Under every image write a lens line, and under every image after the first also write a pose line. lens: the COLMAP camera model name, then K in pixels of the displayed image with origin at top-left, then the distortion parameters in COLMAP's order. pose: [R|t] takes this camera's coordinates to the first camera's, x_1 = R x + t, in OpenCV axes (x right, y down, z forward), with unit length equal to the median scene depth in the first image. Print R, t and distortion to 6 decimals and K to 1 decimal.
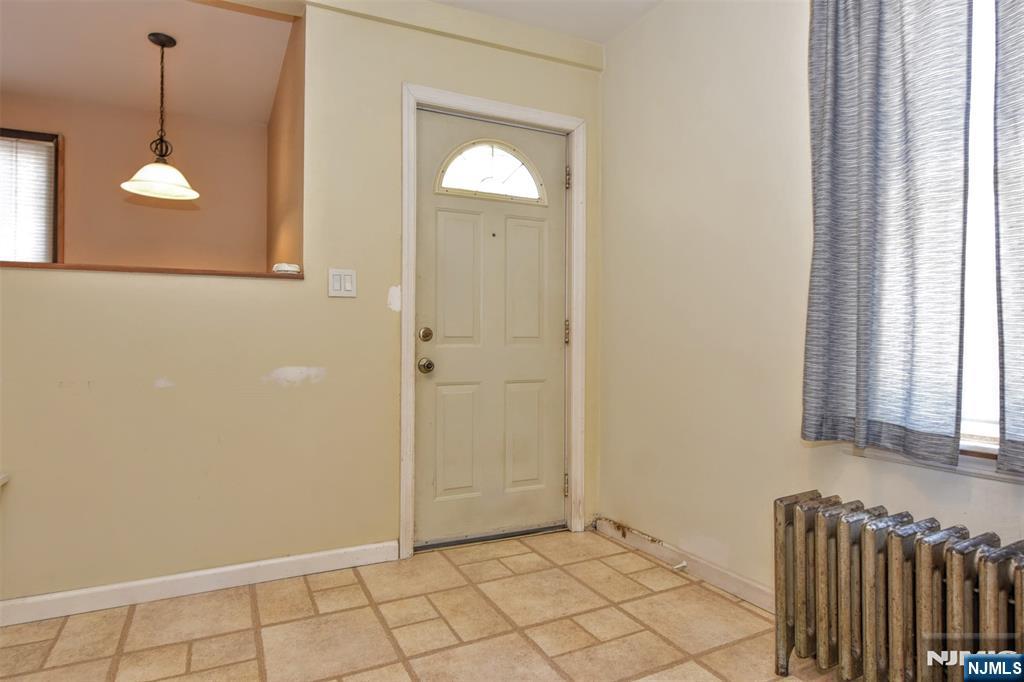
lens RADIAL K [[591.2, 0, 512.3], [0, 591.2, 338.2], [0, 0, 1]] dist [-0.003458, -0.000787]
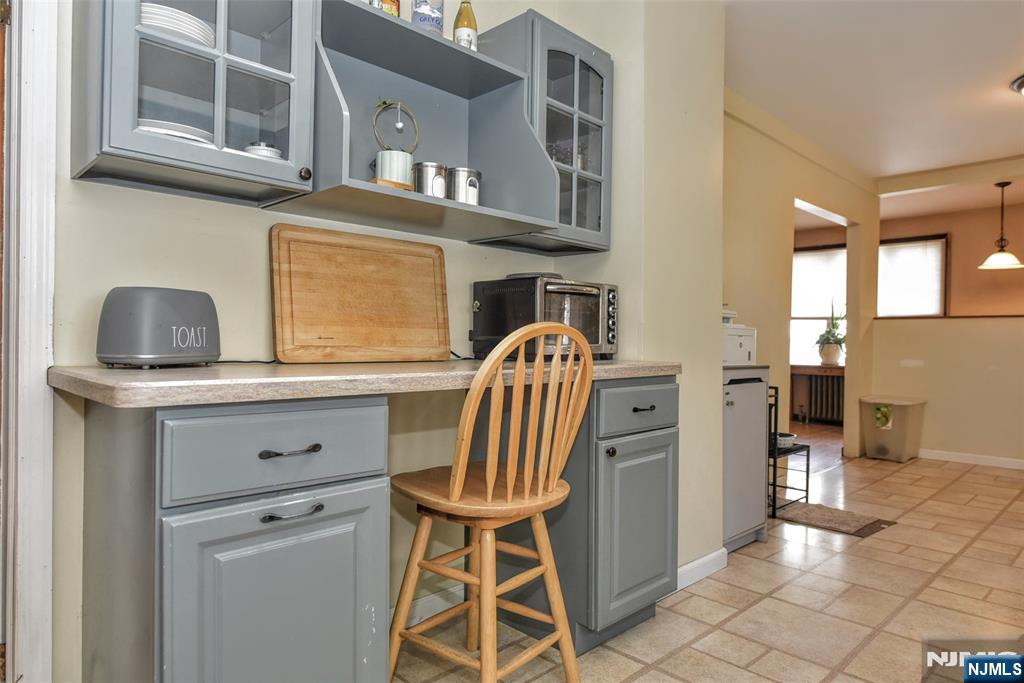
lens RADIAL K [[637.7, 0, 509.5], [0, 637.7, 341.5], [0, 0, 1]] dist [0.002531, 0.000026]
pose [[0.303220, 0.002194, -0.952918, 0.823377], [-0.002426, 0.999996, 0.001531, -0.019008], [0.952917, 0.001848, 0.303224, -1.043616]]
